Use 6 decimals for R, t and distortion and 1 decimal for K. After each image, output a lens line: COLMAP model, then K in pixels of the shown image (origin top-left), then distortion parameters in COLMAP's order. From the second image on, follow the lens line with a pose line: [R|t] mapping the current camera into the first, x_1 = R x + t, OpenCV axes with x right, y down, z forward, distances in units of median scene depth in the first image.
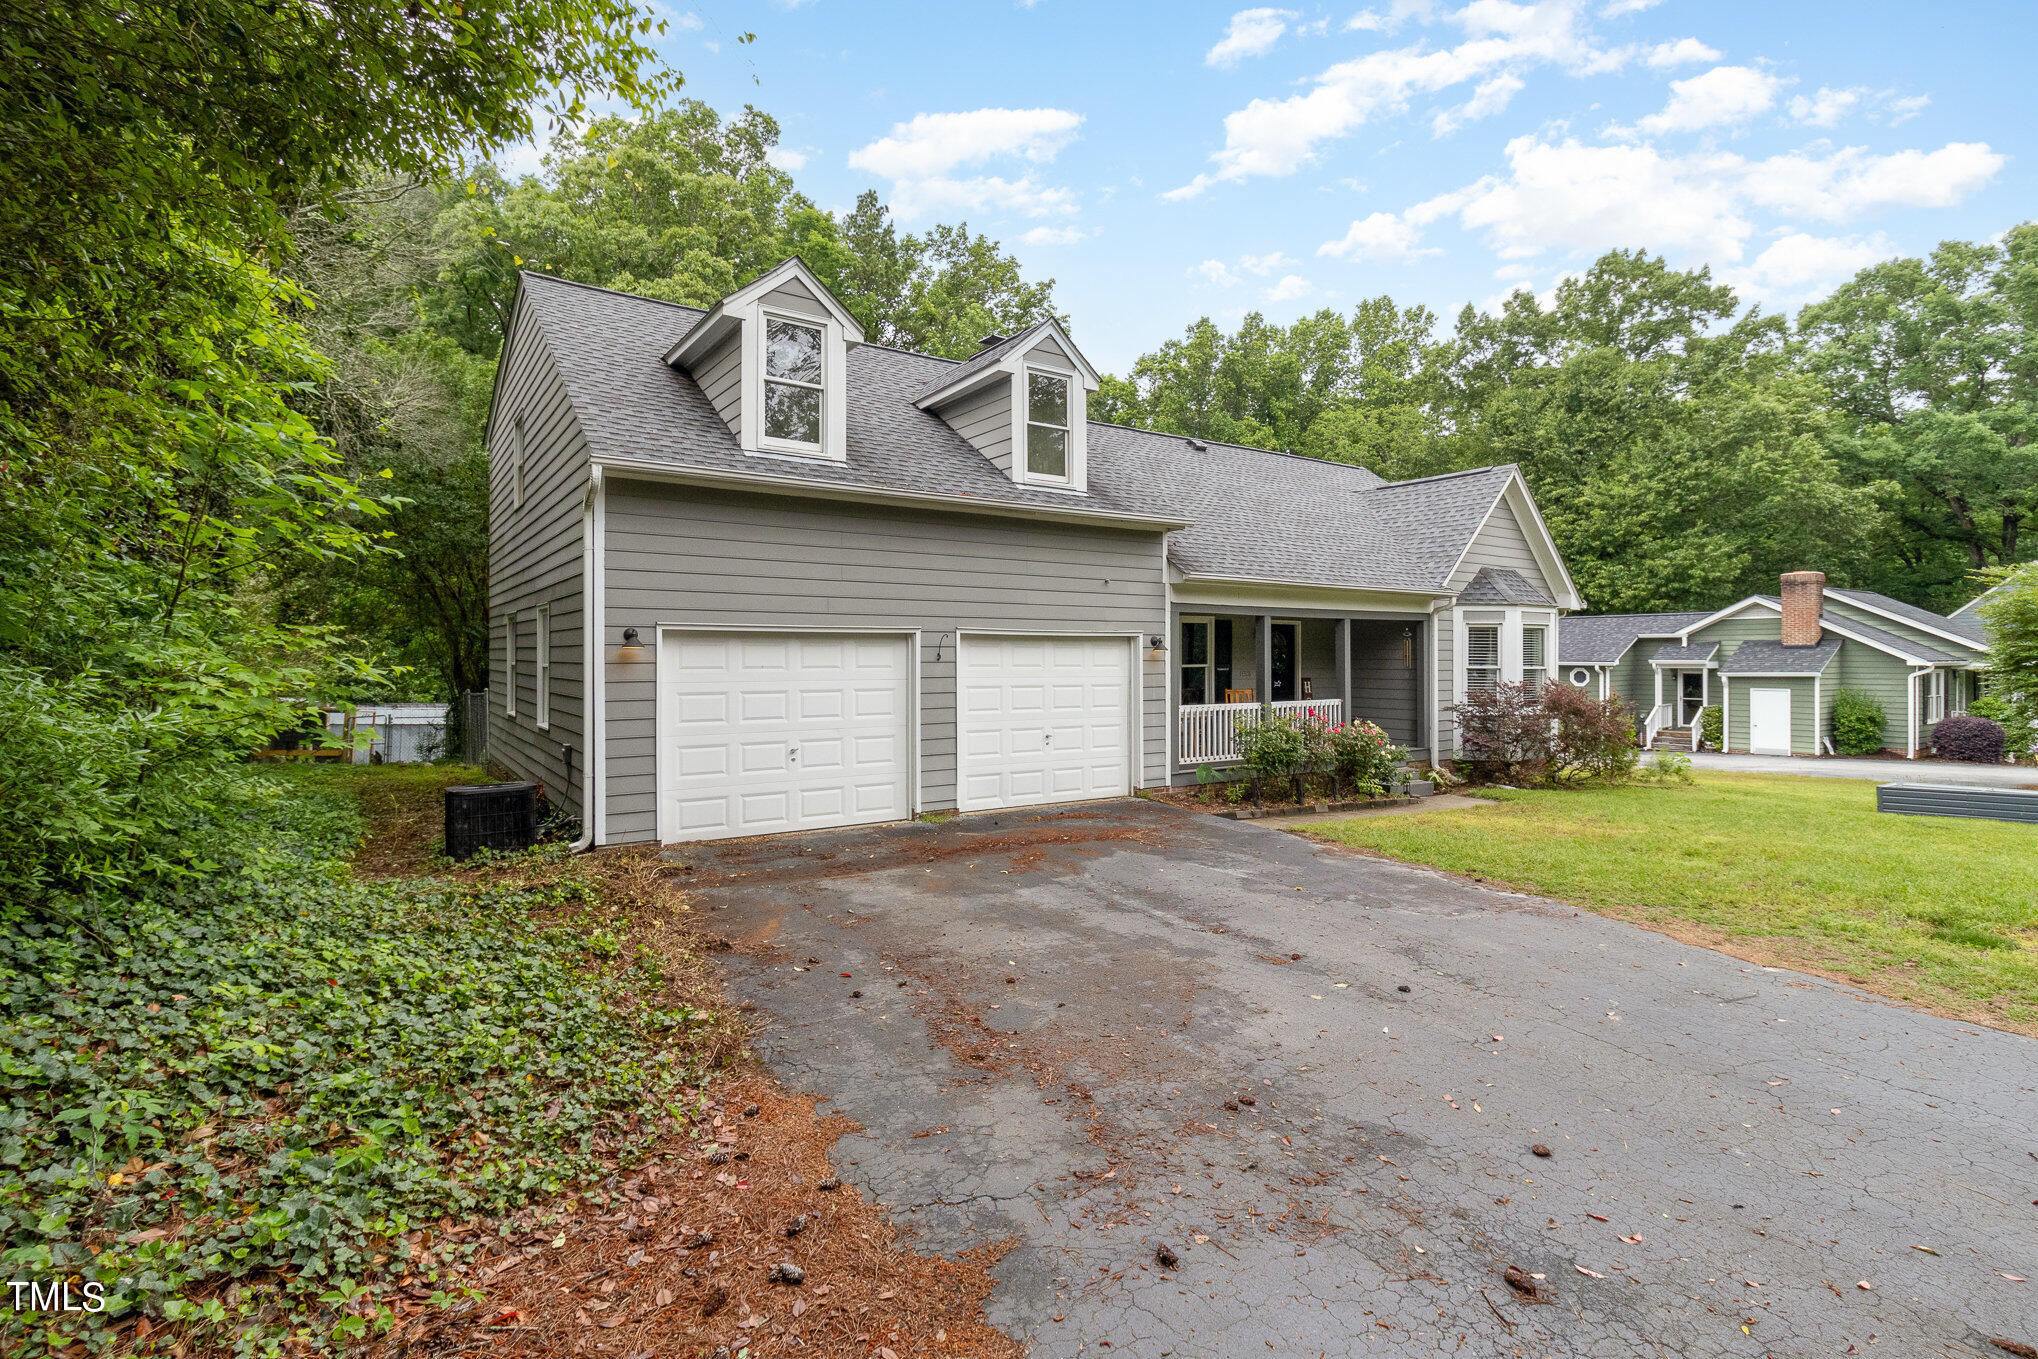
lens RADIAL K [[954.5, 0, 1050.4], [0, 954.5, 667.5], [0, 0, 1]] dist [0.005108, 0.000908]
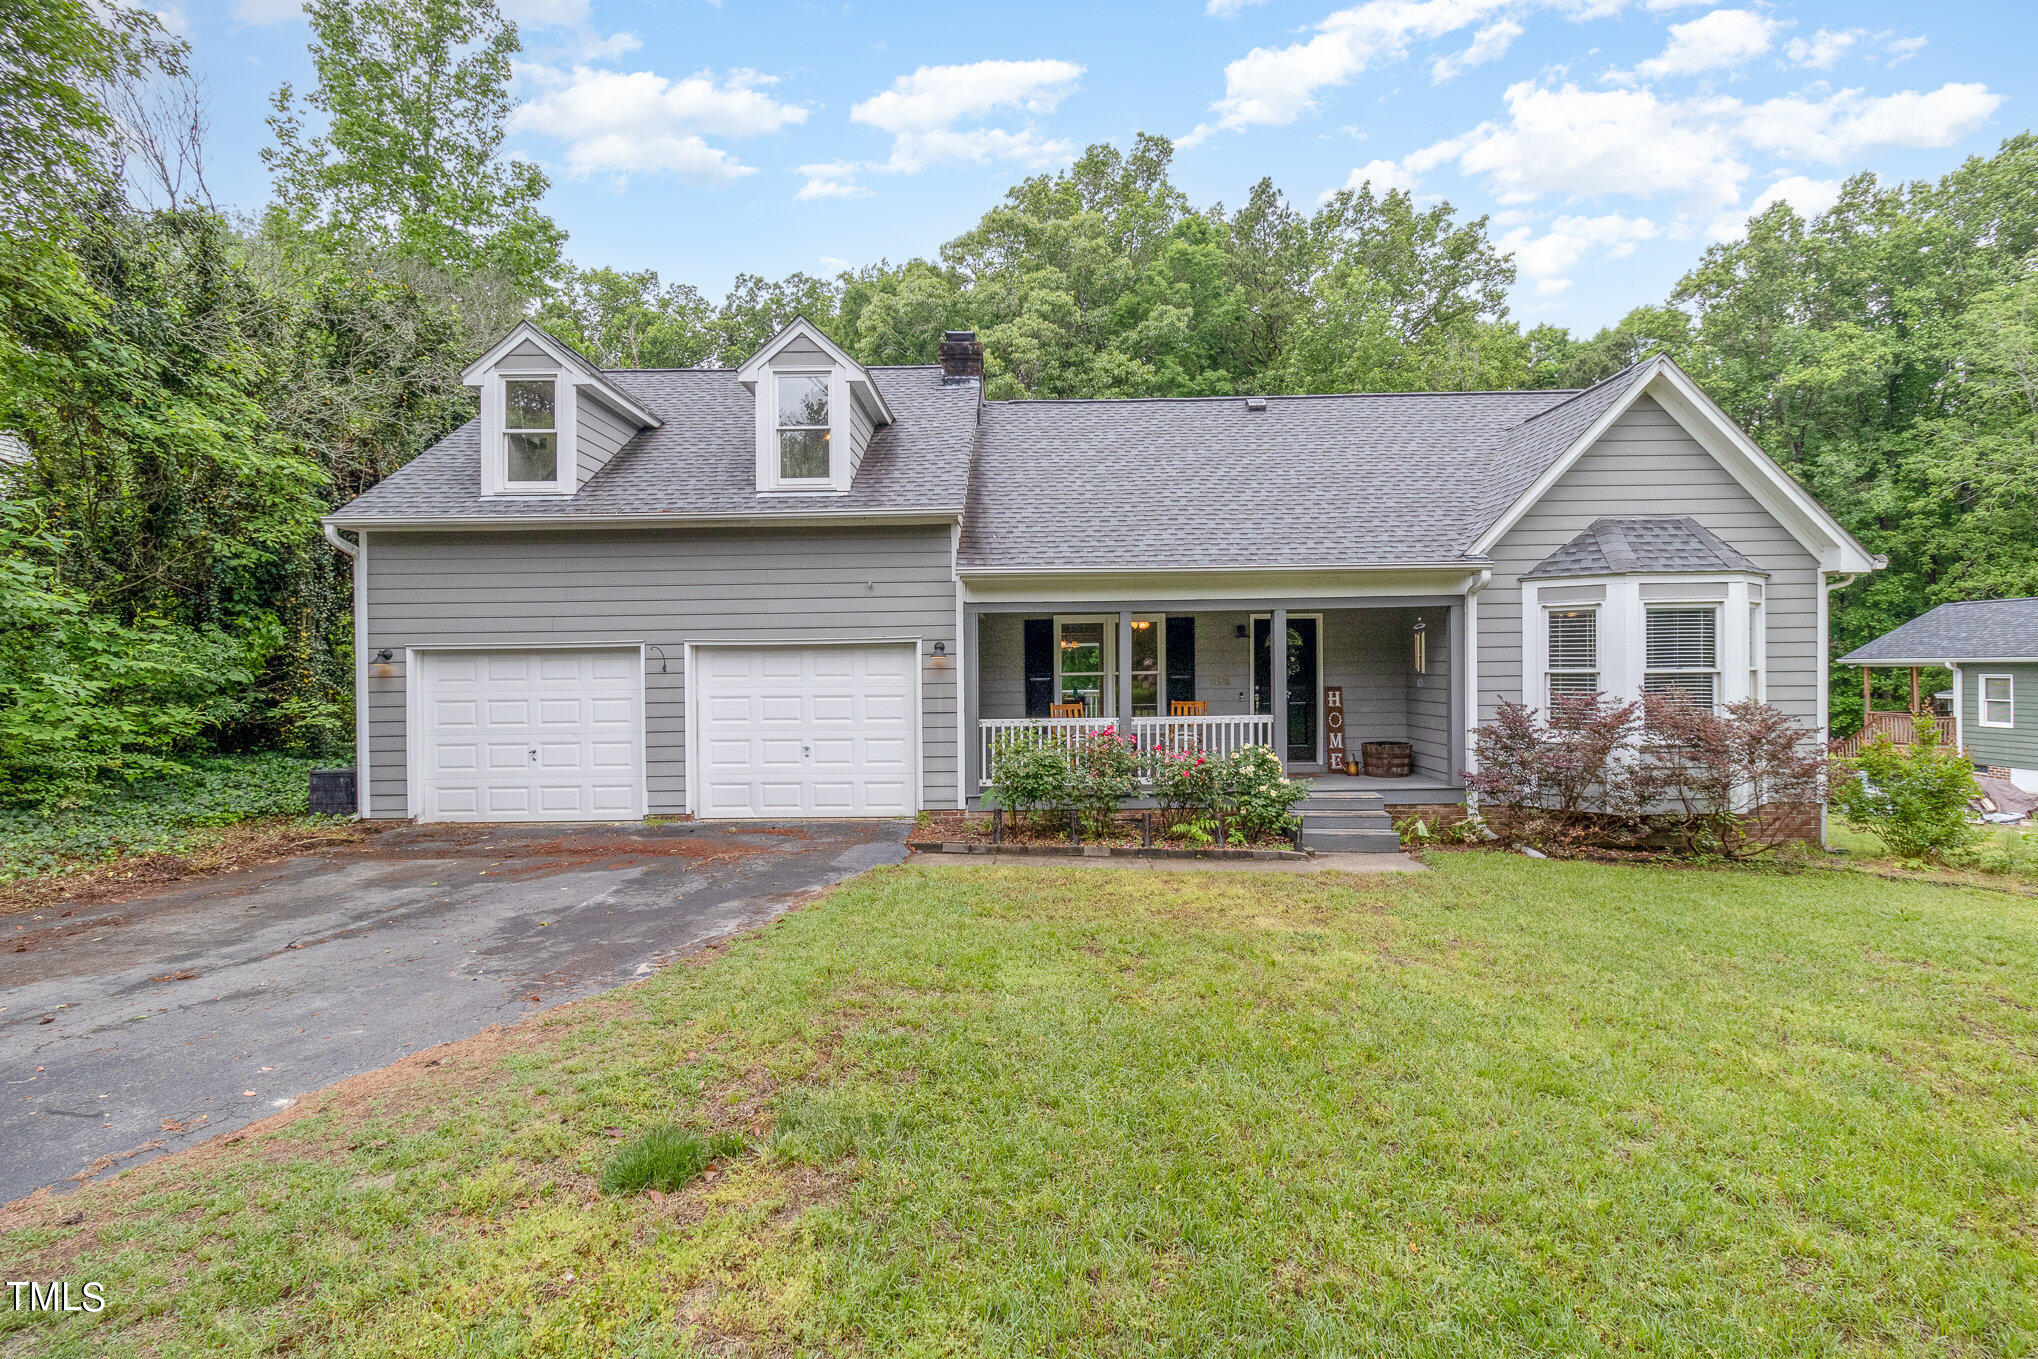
lens RADIAL K [[954.5, 0, 1018.3], [0, 954.5, 675.6], [0, 0, 1]] dist [0.005108, 0.000908]
pose [[0.820419, -0.007355, -0.571715, 0.673847], [0.007880, 0.999968, -0.001556, 0.001231], [0.571708, -0.003228, 0.820451, 0.303809]]
